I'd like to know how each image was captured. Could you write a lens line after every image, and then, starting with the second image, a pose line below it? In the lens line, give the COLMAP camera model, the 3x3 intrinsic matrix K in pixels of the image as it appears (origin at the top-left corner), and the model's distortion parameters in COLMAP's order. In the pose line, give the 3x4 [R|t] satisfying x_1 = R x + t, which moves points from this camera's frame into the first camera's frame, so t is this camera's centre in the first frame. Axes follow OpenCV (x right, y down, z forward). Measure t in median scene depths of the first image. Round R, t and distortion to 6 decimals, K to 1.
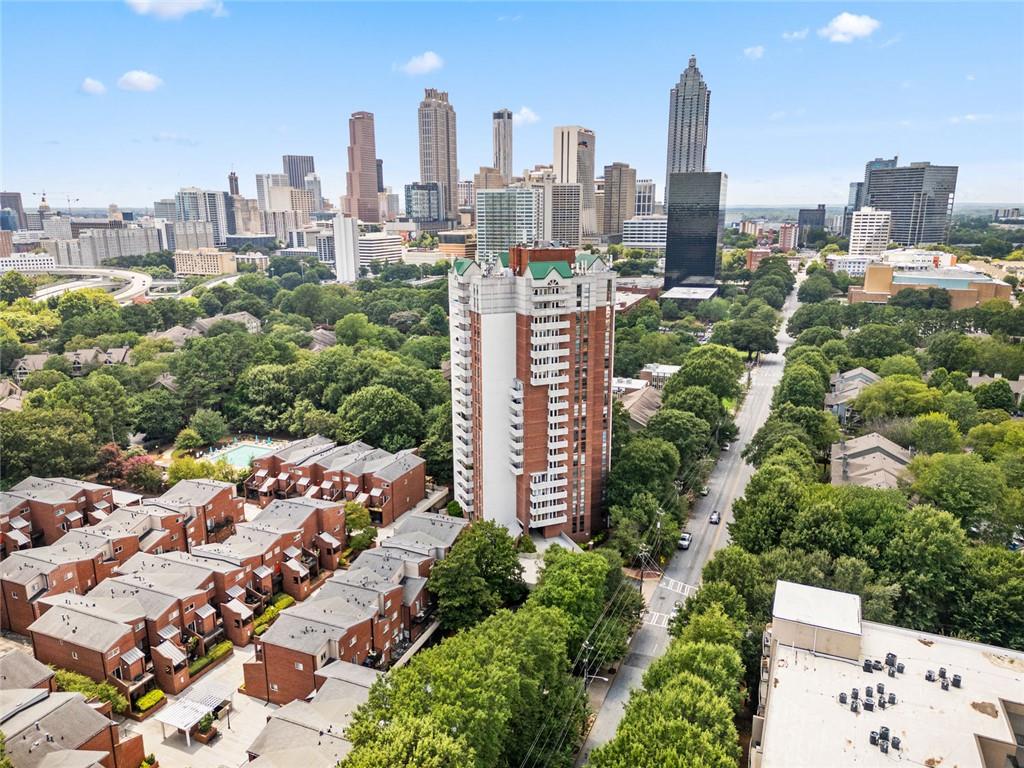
lens RADIAL K [[723.3, 0, 512.0], [0, 723.3, 384.0], [0, 0, 1]] dist [0.108685, -0.148513]
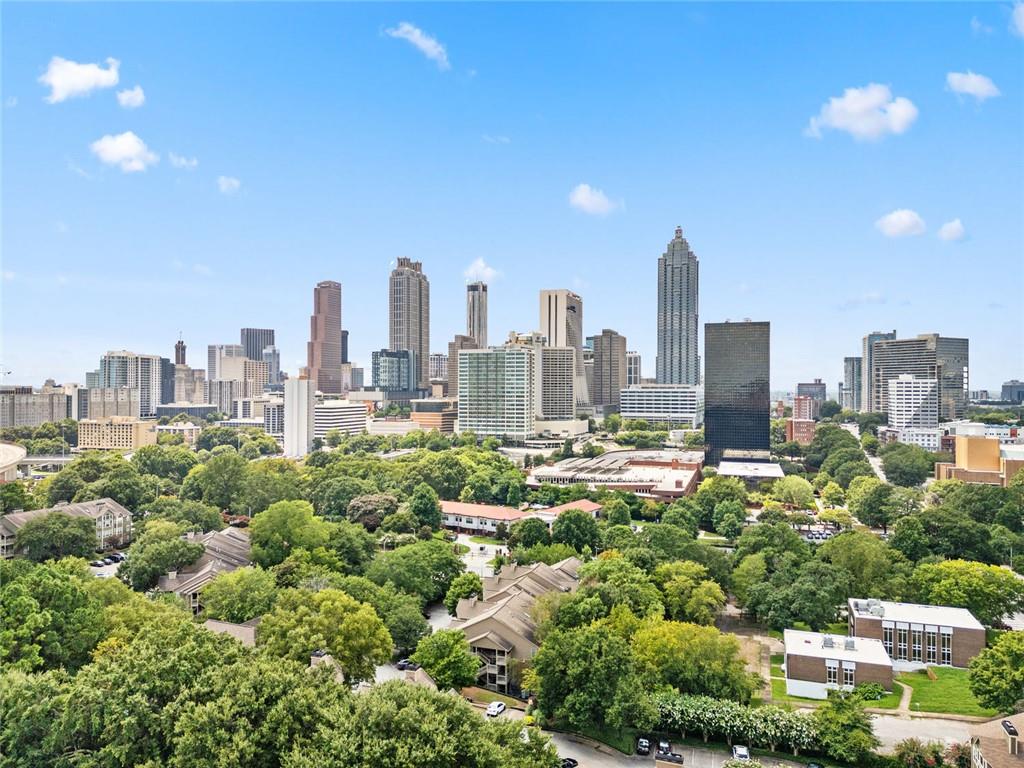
lens RADIAL K [[723.3, 0, 512.0], [0, 723.3, 384.0], [0, 0, 1]] dist [0.108685, -0.148513]
pose [[0.998459, 0.006560, 0.055108, -0.025711], [0.007072, 0.969855, -0.243579, -0.015328], [-0.055044, 0.243594, 0.968314, 0.142434]]
